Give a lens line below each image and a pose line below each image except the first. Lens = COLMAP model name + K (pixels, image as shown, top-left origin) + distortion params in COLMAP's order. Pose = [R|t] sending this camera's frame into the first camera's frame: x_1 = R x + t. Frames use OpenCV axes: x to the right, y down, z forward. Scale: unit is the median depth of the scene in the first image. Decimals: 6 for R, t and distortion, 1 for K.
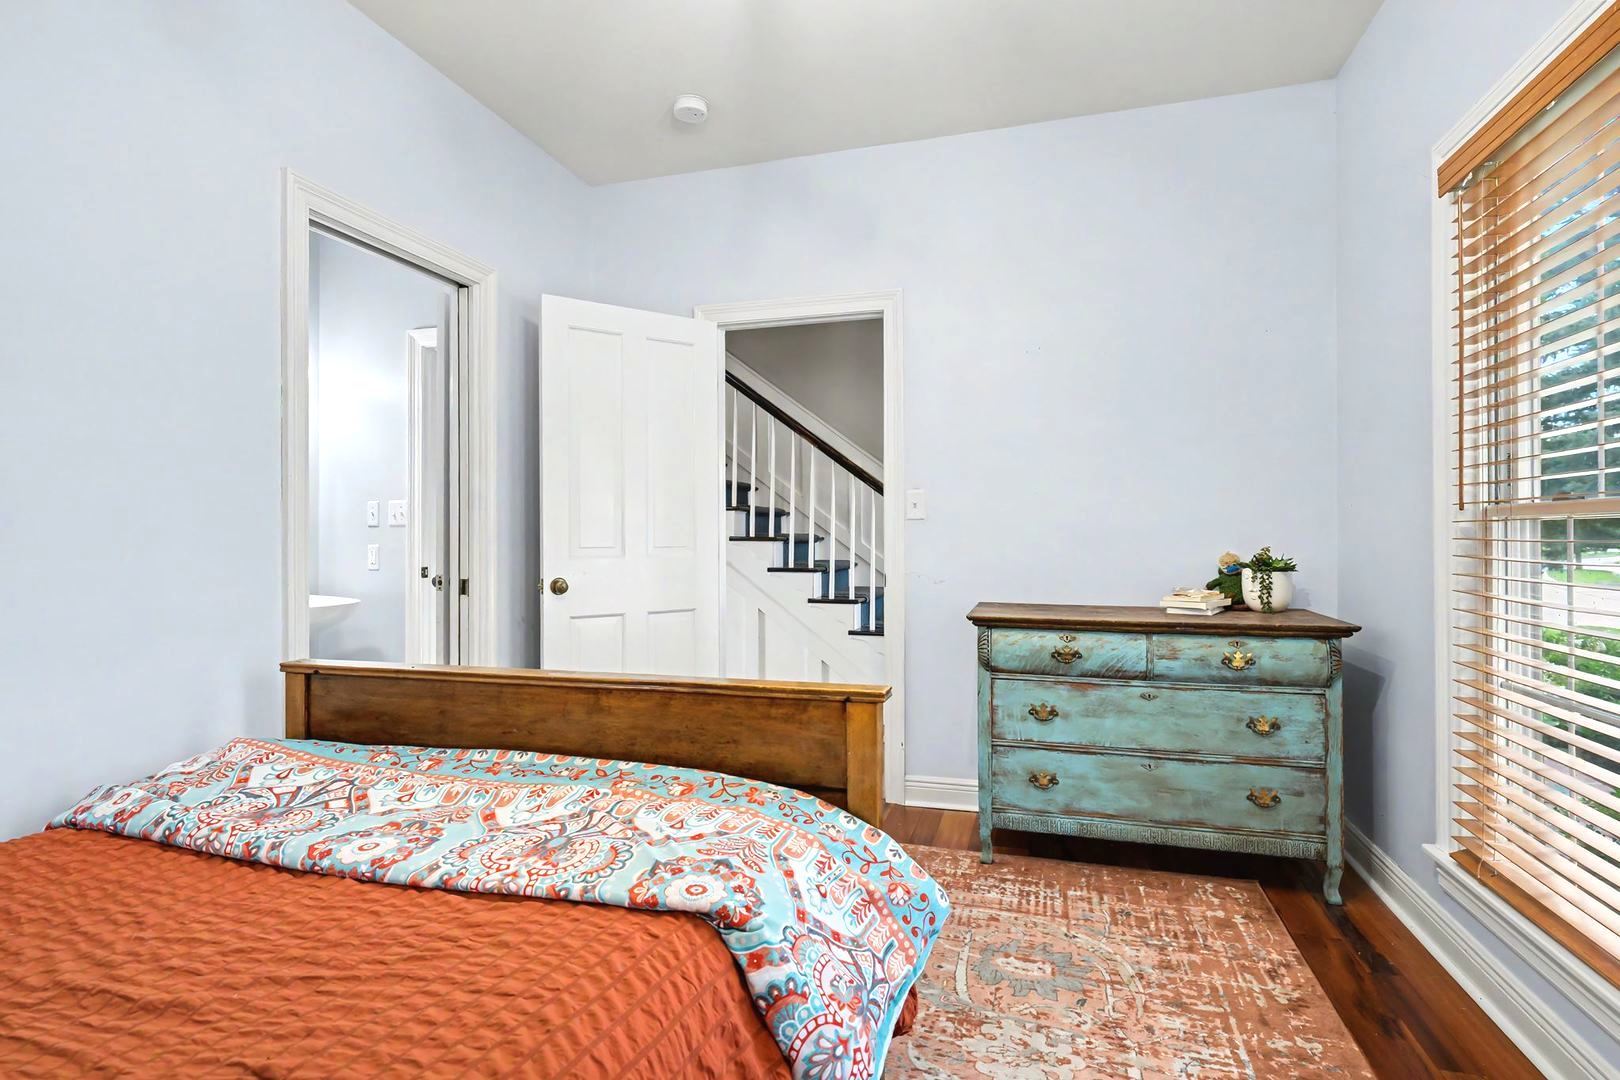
lens RADIAL K [[830.3, 0, 809.8], [0, 830.3, 539.1], [0, 0, 1]] dist [0.000286, 0.000020]
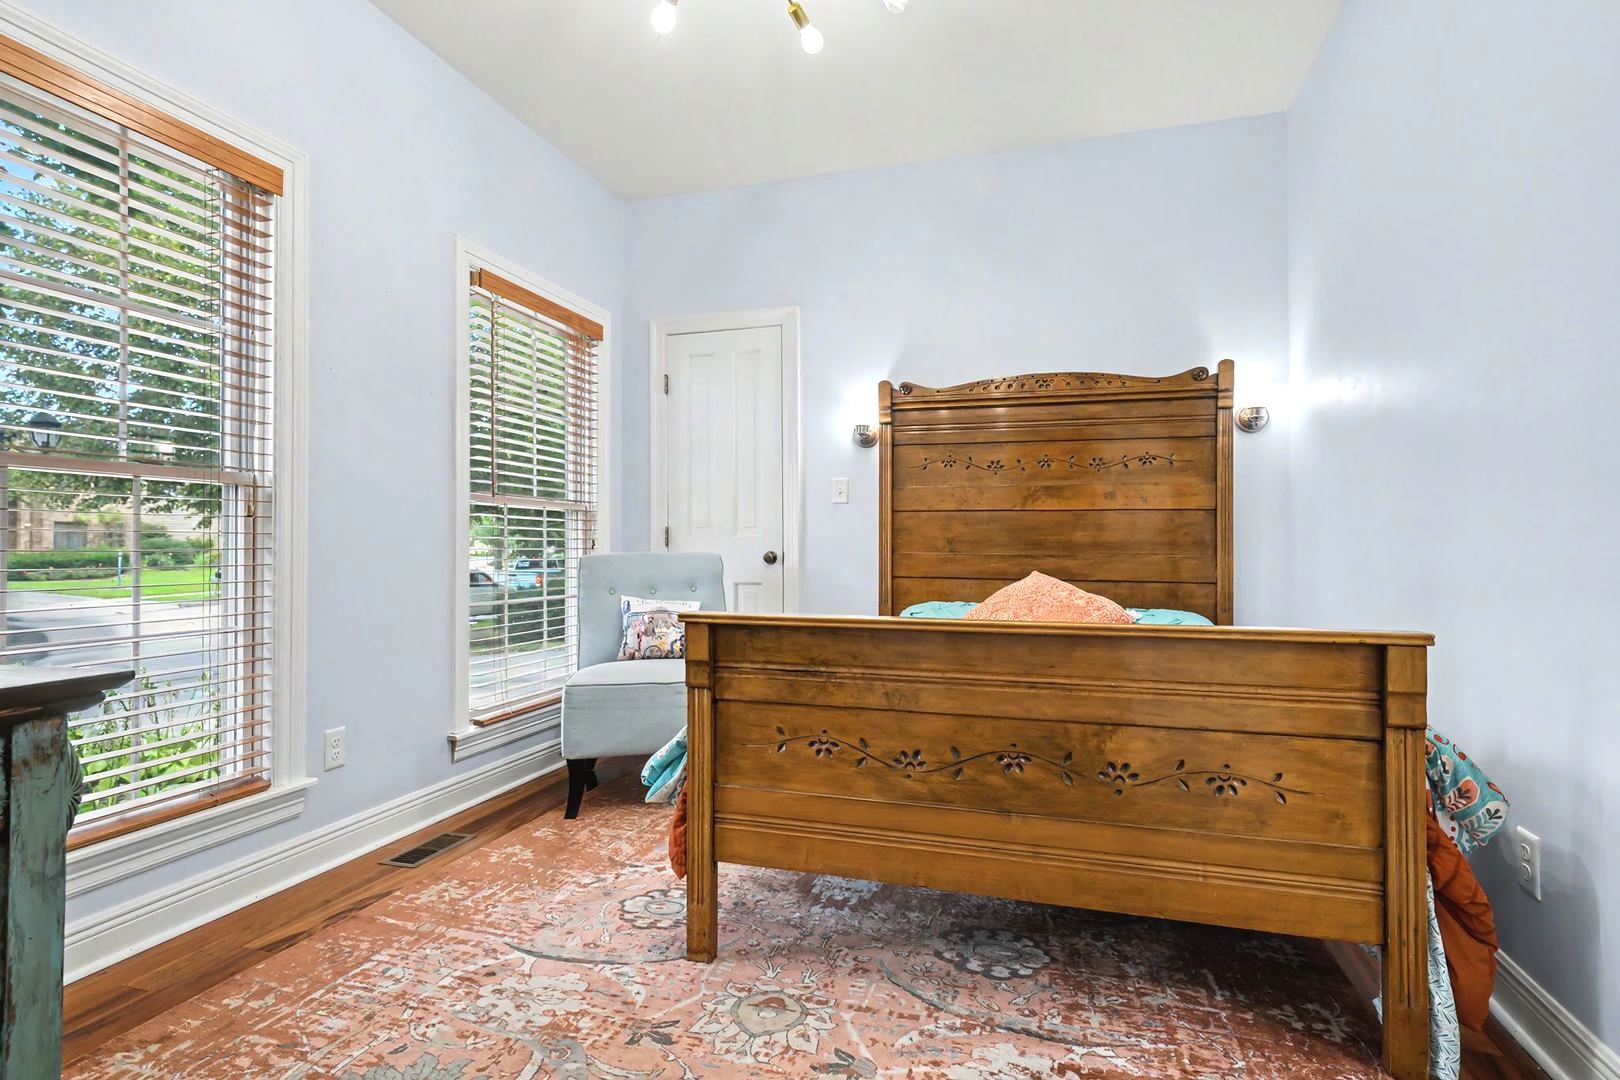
lens RADIAL K [[830.3, 0, 808.6], [0, 830.3, 539.1], [0, 0, 1]] dist [0.000286, 0.000020]
pose [[-0.999951, 0.000372, 0.009849, -0.088343], [0.000313, 0.999982, -0.006008, 0.067383], [-0.009851, -0.006005, -0.999933, 1.959828]]
